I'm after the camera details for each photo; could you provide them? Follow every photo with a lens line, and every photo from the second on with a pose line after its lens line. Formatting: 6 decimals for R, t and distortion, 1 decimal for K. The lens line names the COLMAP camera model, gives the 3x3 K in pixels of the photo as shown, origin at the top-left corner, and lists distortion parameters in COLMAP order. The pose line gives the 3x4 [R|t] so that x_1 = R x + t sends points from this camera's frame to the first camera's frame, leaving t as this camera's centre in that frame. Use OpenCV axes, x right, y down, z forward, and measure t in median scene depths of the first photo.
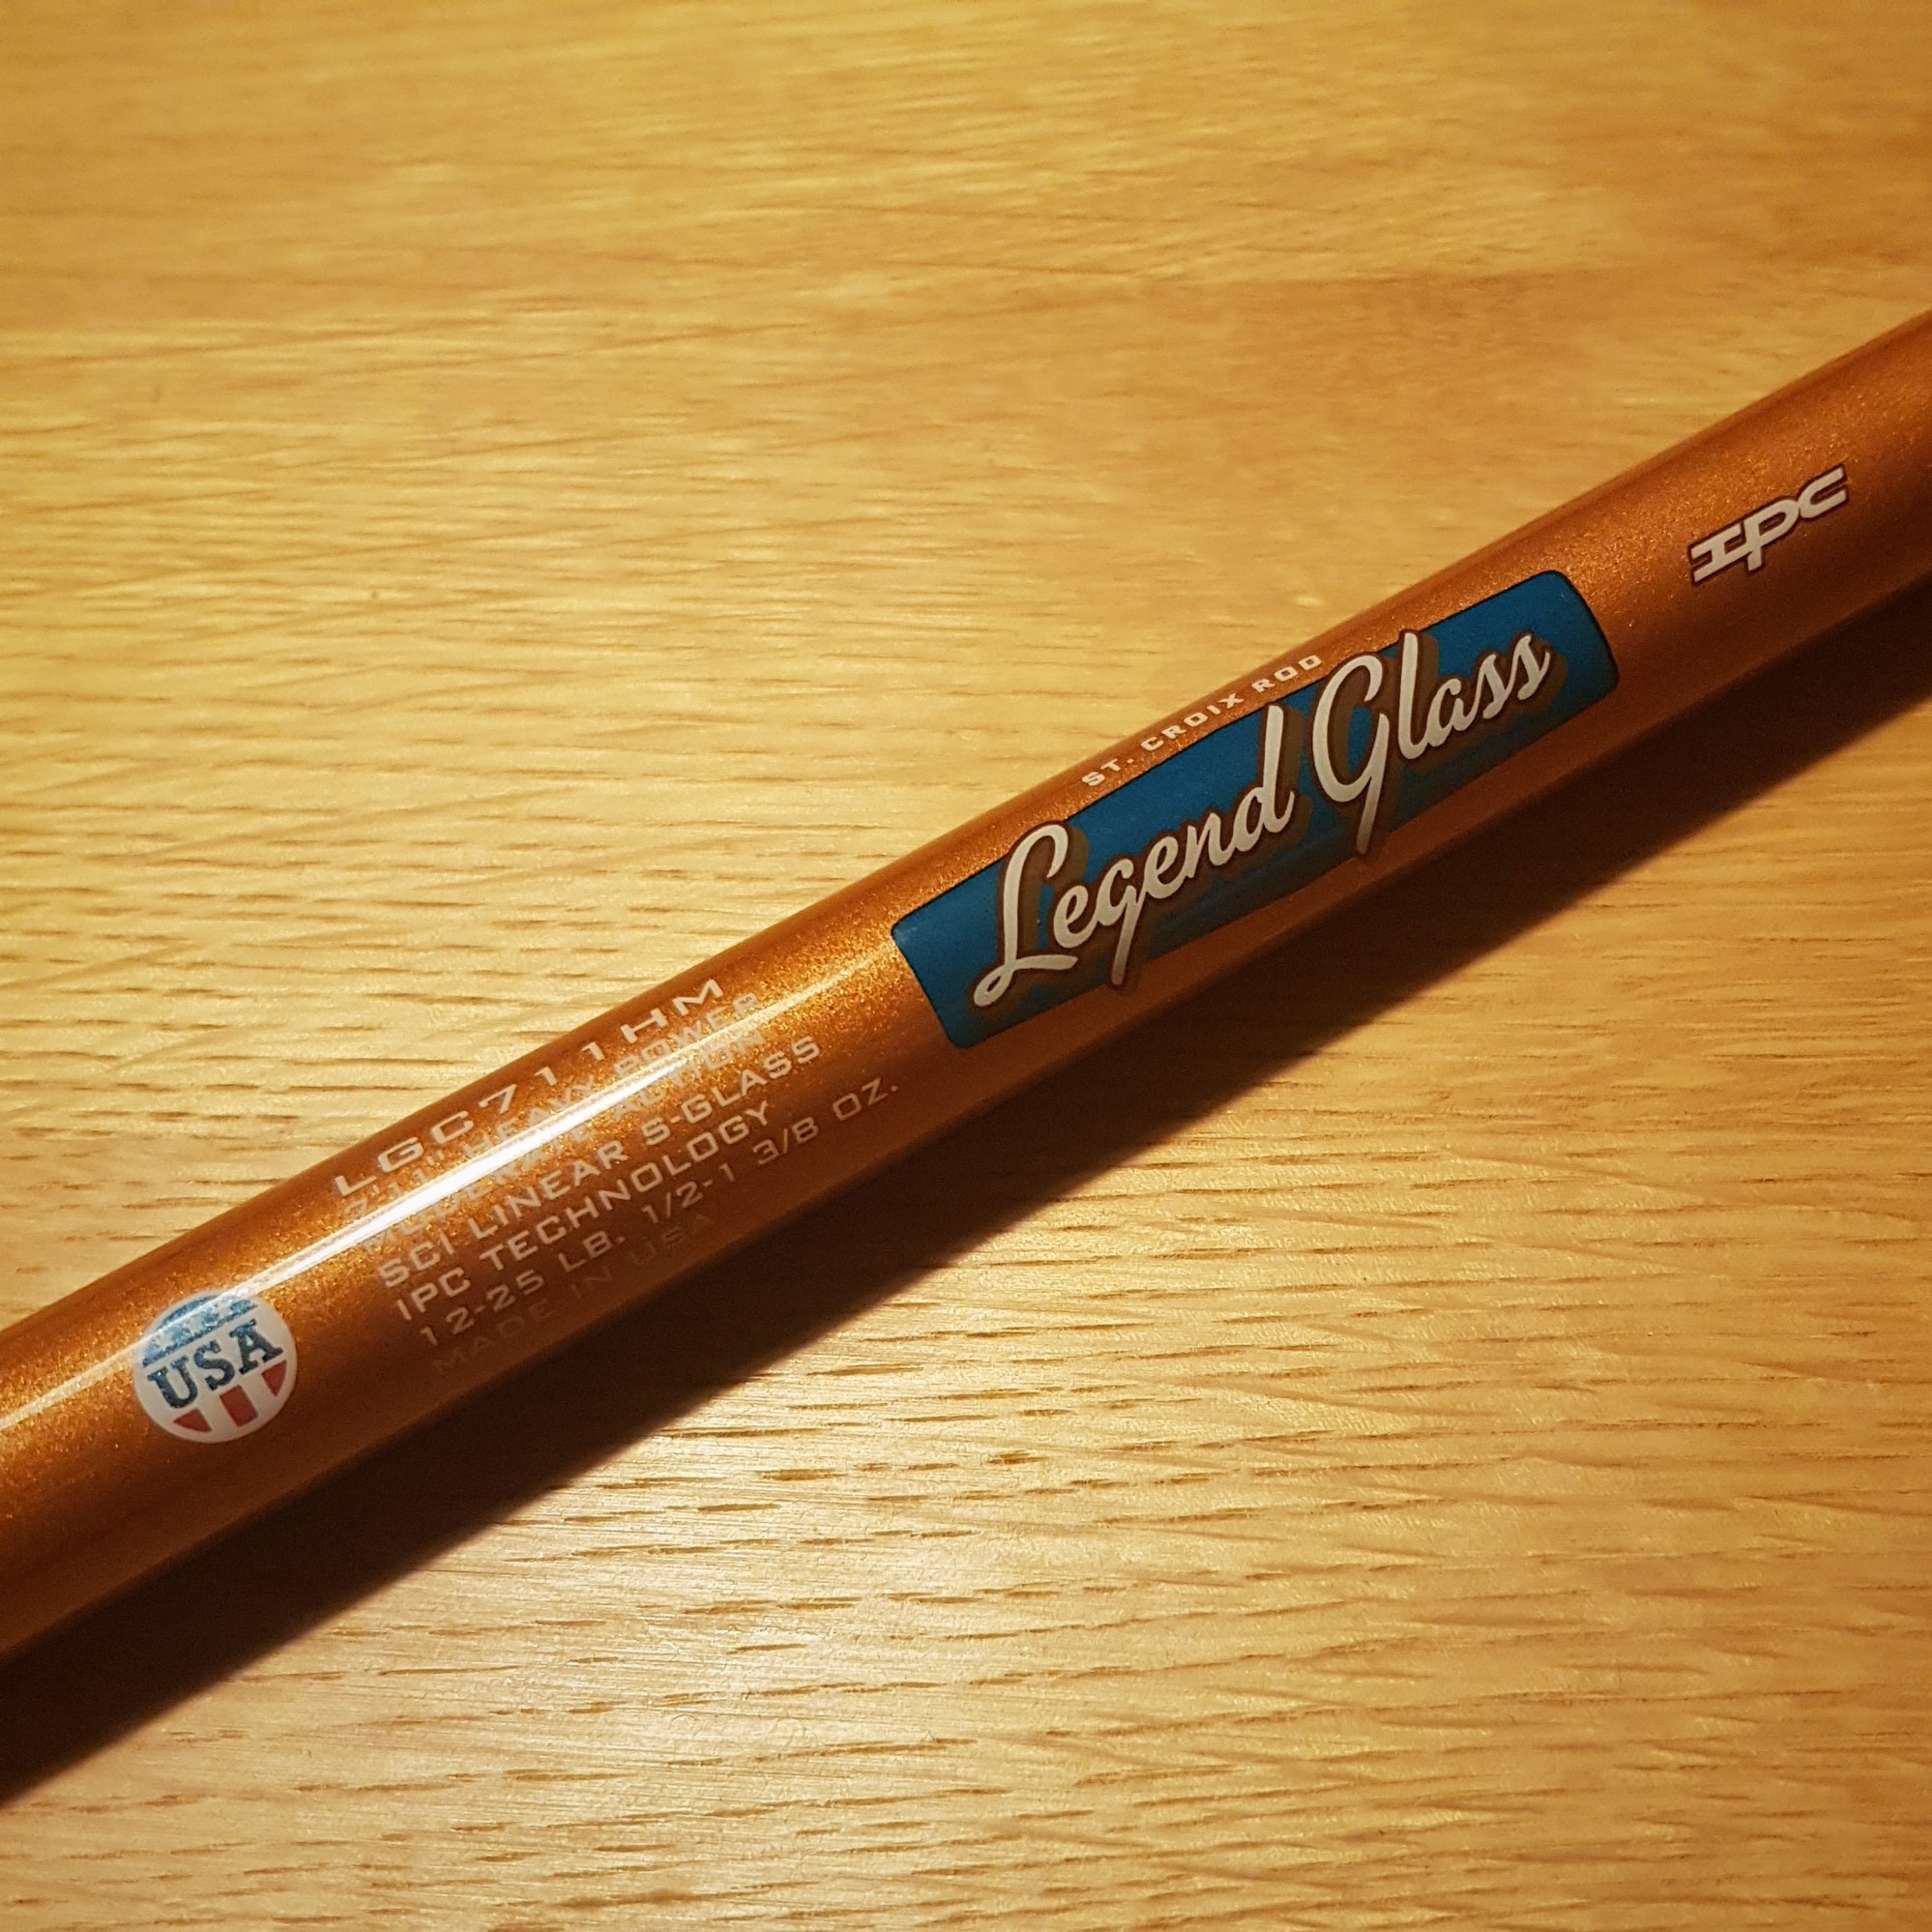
lens RADIAL K [[1846.4, 0, 966.0], [0, 1846.4, 966.0], [0, 0, 1]] dist [0.002480, 0.004537]
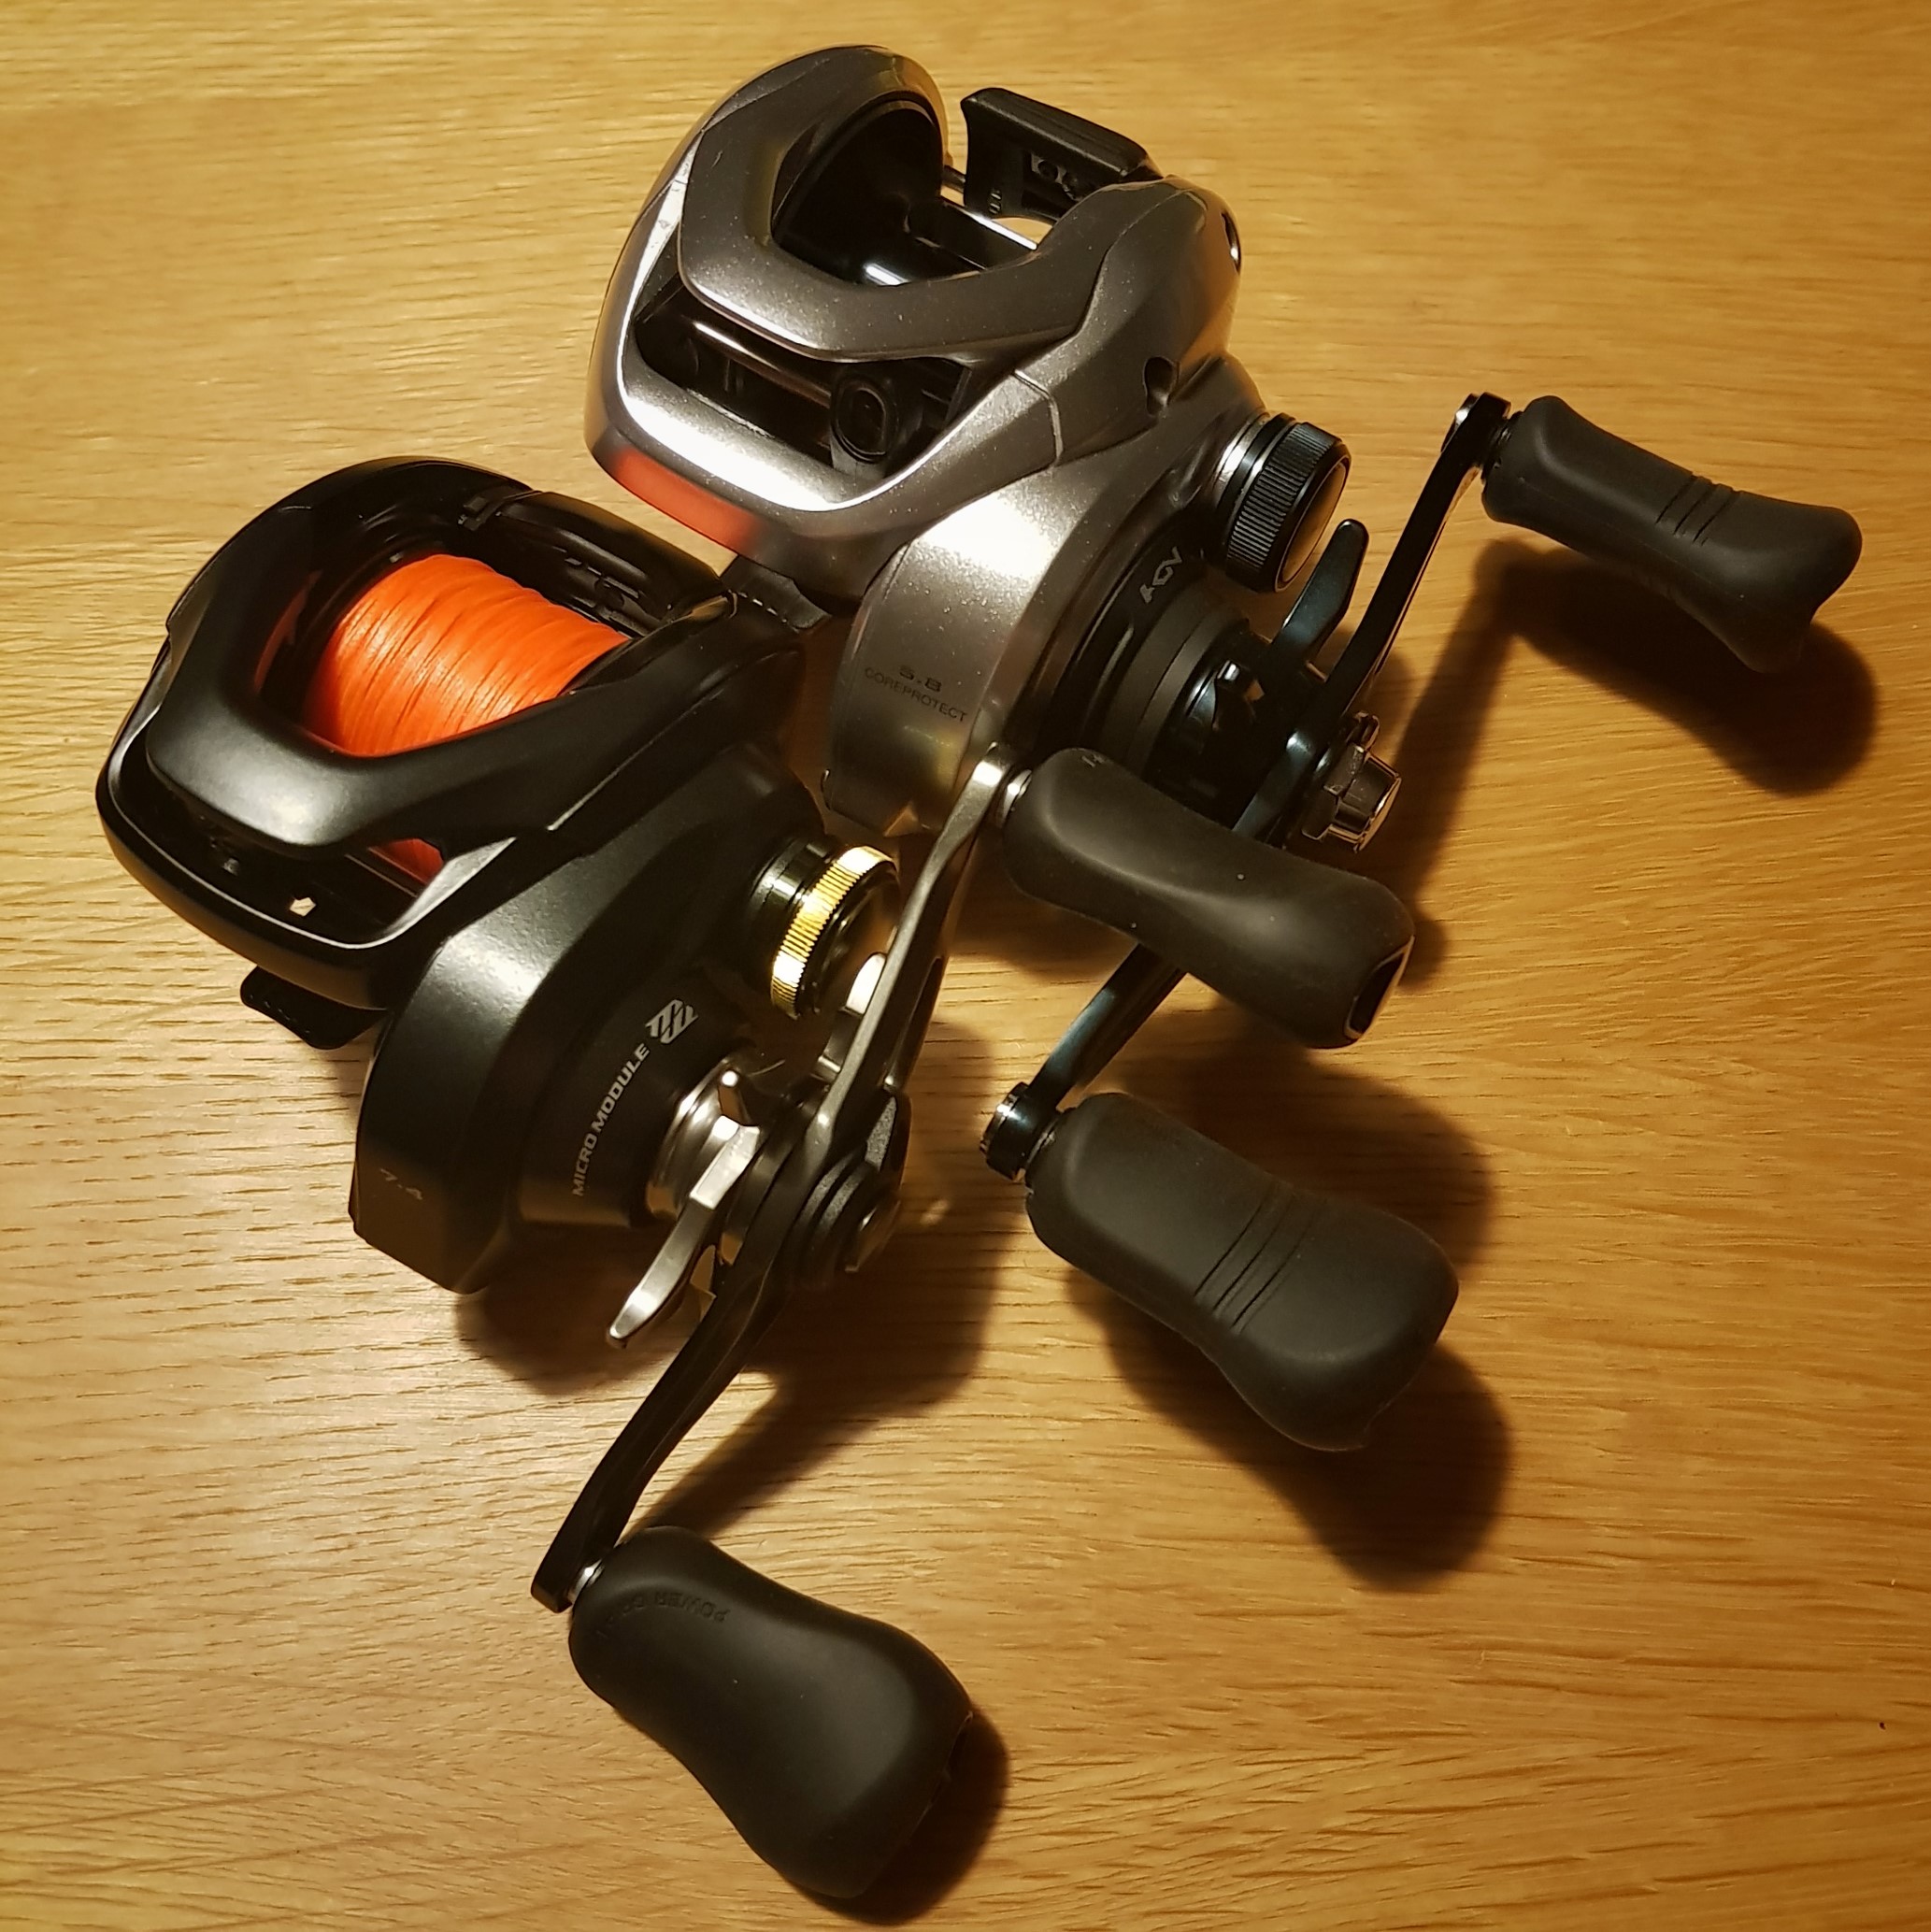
lens RADIAL K [[1846.4, 0, 965.5], [0, 1846.4, 966.0], [0, 0, 1]] dist [0.002480, 0.004537]
pose [[0.894189, 0.065187, 0.442918, -0.329893], [-0.119994, 0.988041, 0.096835, -0.263242], [-0.431309, -0.139736, 0.891317, -0.784586]]
